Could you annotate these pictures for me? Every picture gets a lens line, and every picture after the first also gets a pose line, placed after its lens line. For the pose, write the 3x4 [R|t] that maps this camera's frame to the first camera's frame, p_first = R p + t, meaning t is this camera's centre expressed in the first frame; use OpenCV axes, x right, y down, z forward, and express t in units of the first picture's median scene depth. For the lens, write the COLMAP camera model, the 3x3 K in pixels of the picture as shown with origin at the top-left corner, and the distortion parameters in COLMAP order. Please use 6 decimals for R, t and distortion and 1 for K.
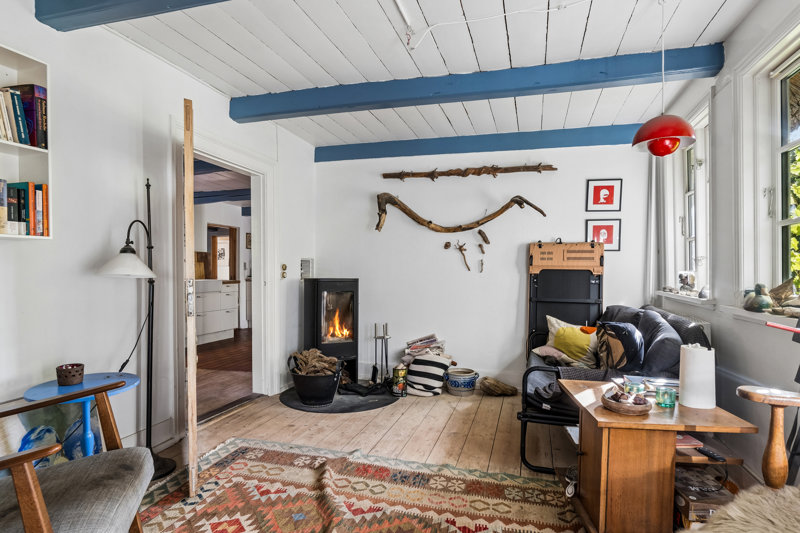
lens RADIAL K [[439.5, 0, 401.9], [0, 439.5, 269.7], [0, 0, 1]] dist [0.001052, 0.000060]
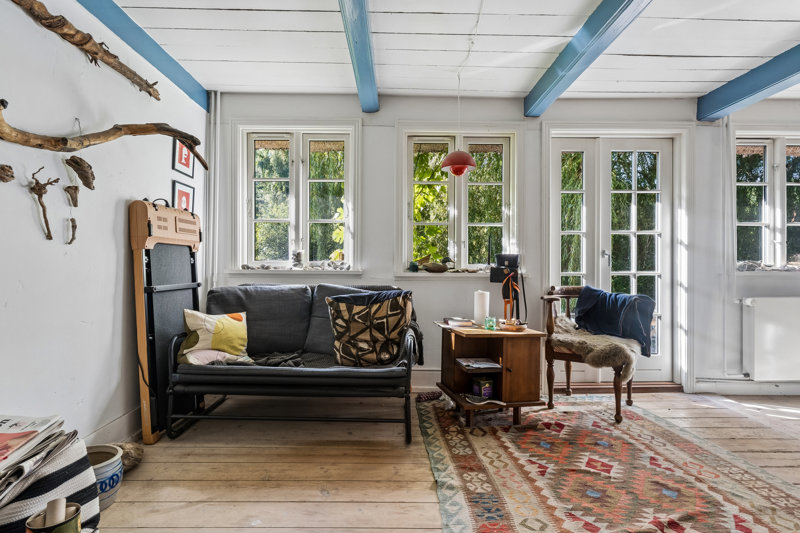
lens RADIAL K [[427.7, 0, 400.8], [0, 427.7, 259.5], [0, 0, 1]] dist [-0.021755, -0.000299]
pose [[-0.304874, 0.003419, 0.952386, -0.635898], [0.002228, 0.999993, -0.002876, 0.042885], [-0.952390, 0.001245, -0.304880, 1.348743]]
